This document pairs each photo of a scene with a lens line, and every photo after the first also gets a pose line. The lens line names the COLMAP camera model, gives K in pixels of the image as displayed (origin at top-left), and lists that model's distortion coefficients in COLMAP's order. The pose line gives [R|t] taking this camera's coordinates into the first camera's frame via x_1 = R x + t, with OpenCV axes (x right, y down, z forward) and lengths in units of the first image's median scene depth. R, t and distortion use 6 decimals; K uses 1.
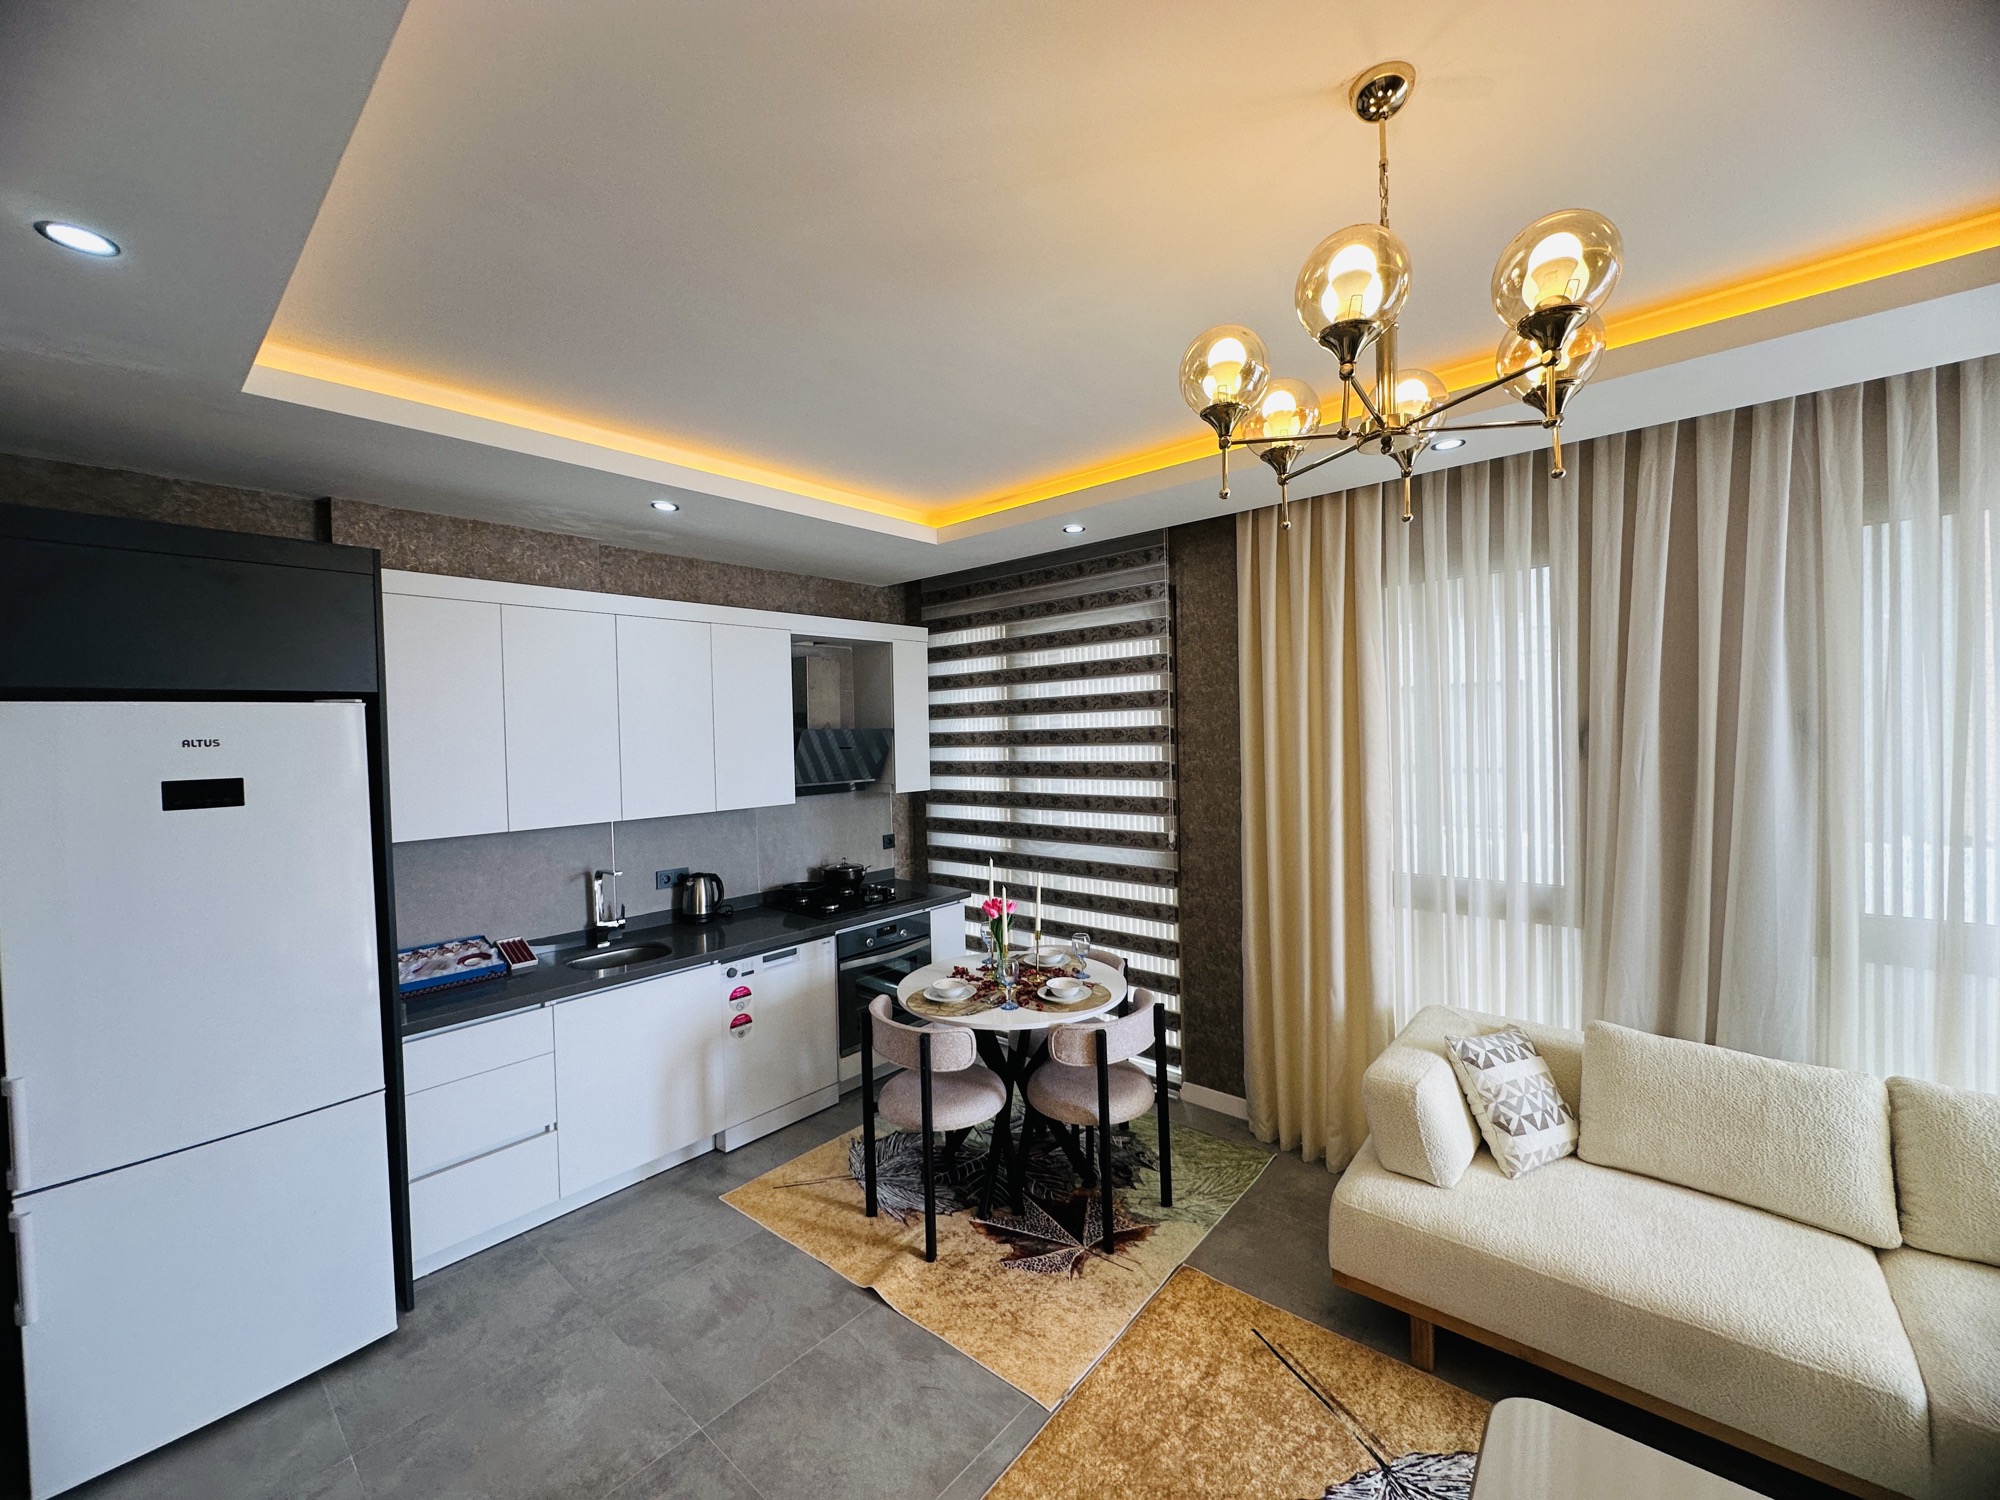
lens RADIAL K [[800.1, 0, 1001.7], [0, 800.1, 746.4], [0, 0, 1]] dist [-0.003696, 0.000893]
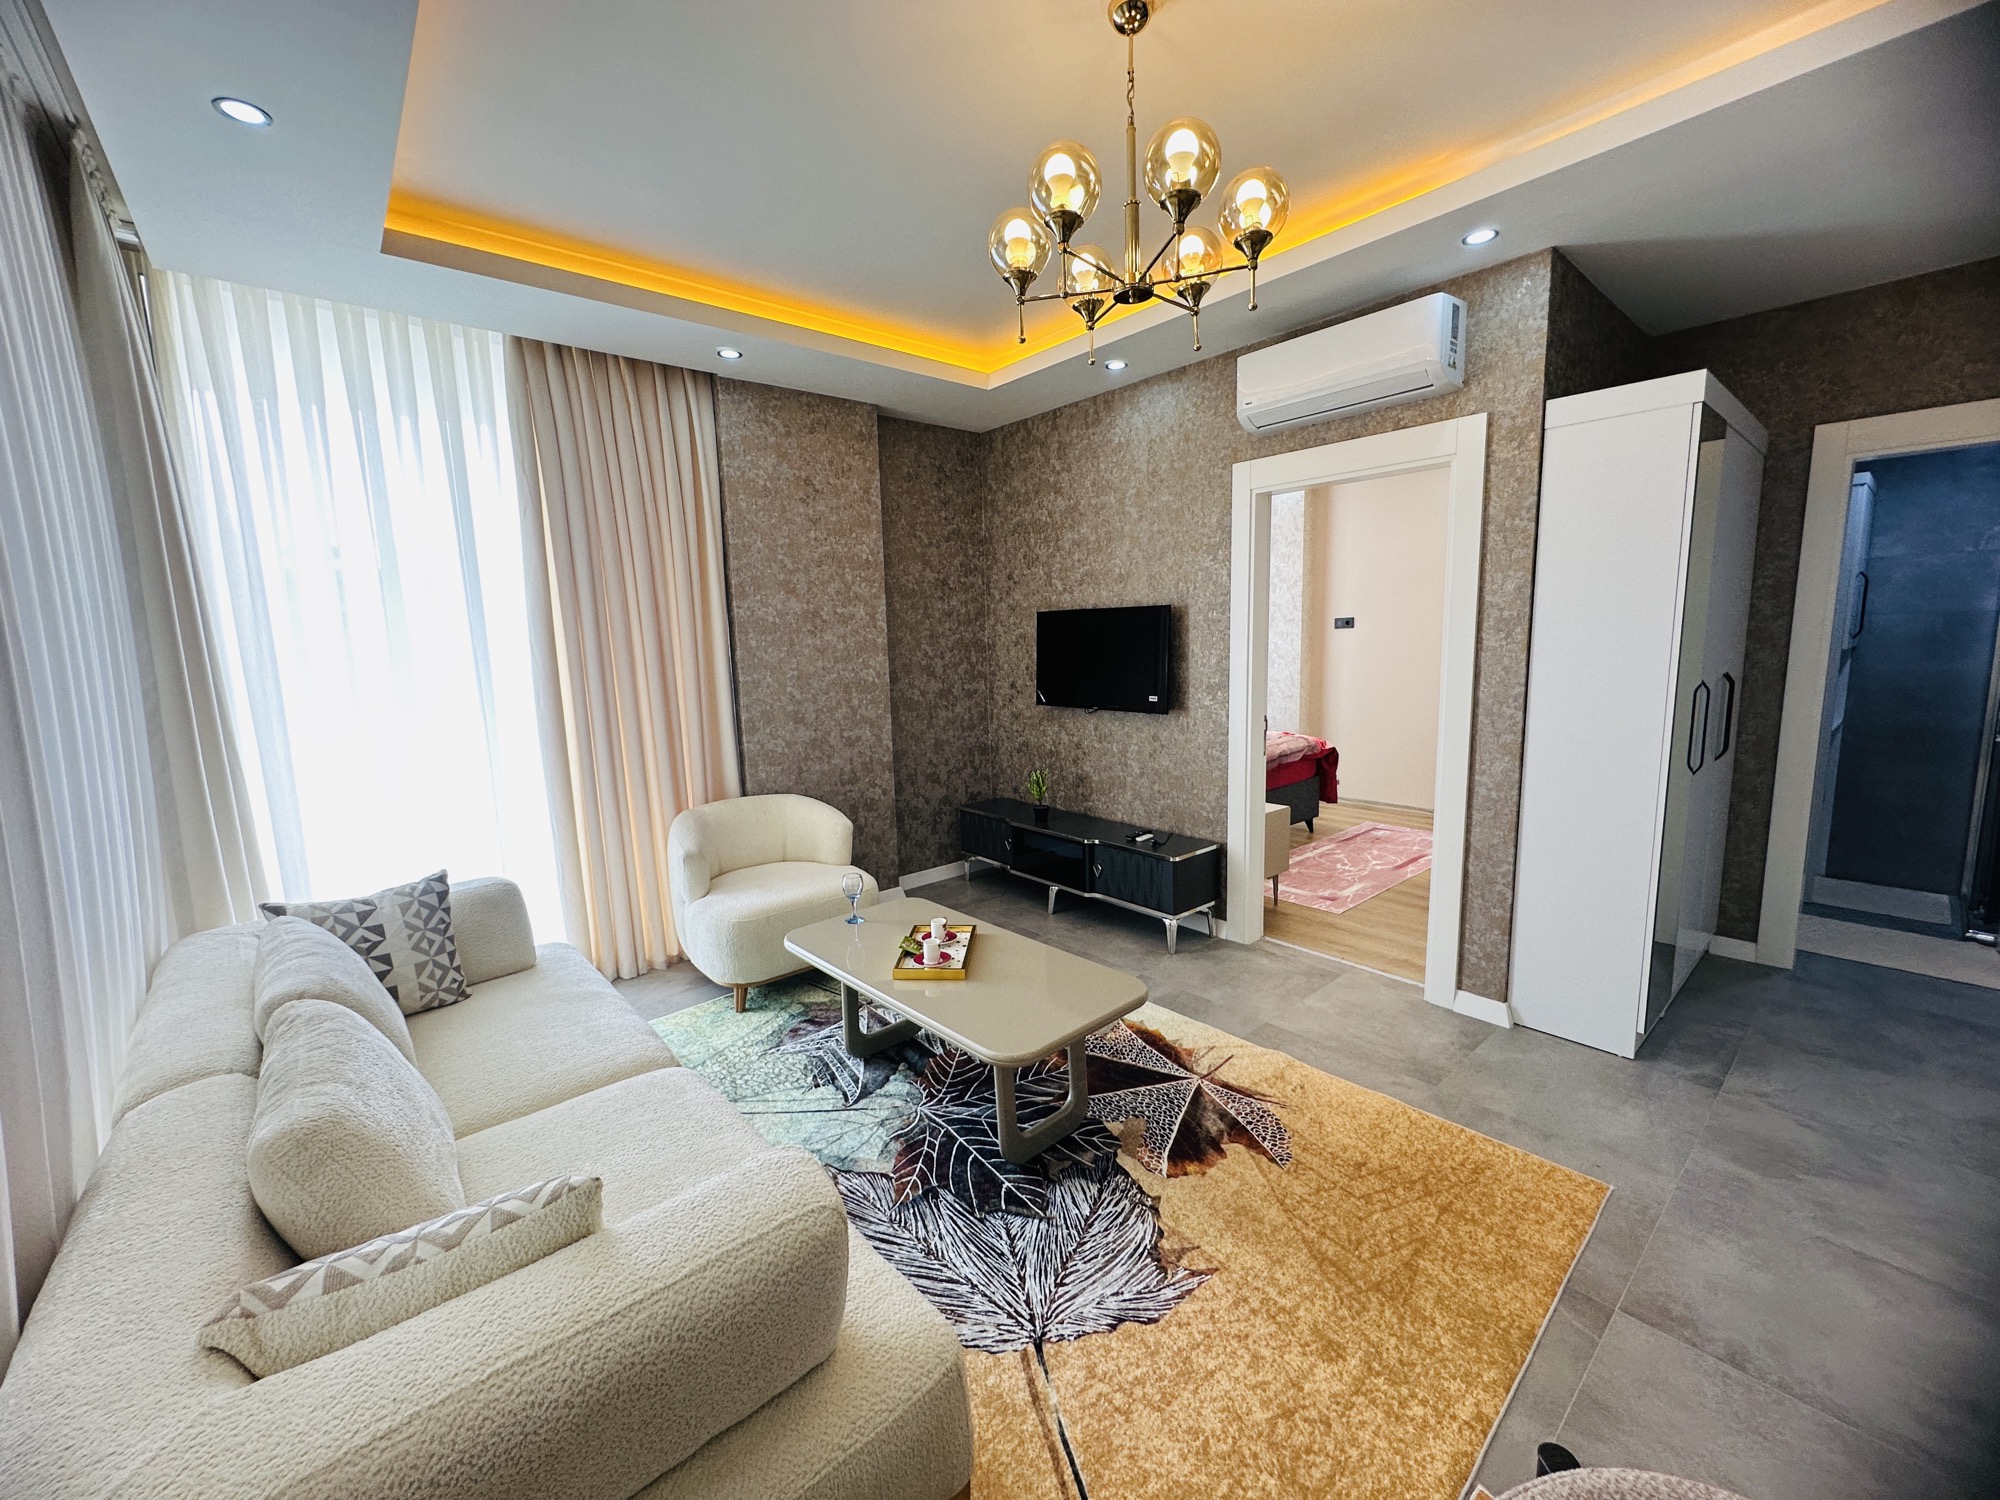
lens RADIAL K [[800.1, 0, 999.6], [0, 800.1, 747.3], [0, 0, 1]] dist [-0.003696, 0.000893]
pose [[-0.987228, 0.029882, 0.156485, 0.231519], [0.054729, 0.986086, 0.156971, 0.073149], [-0.149617, 0.163530, -0.975127, 1.118628]]
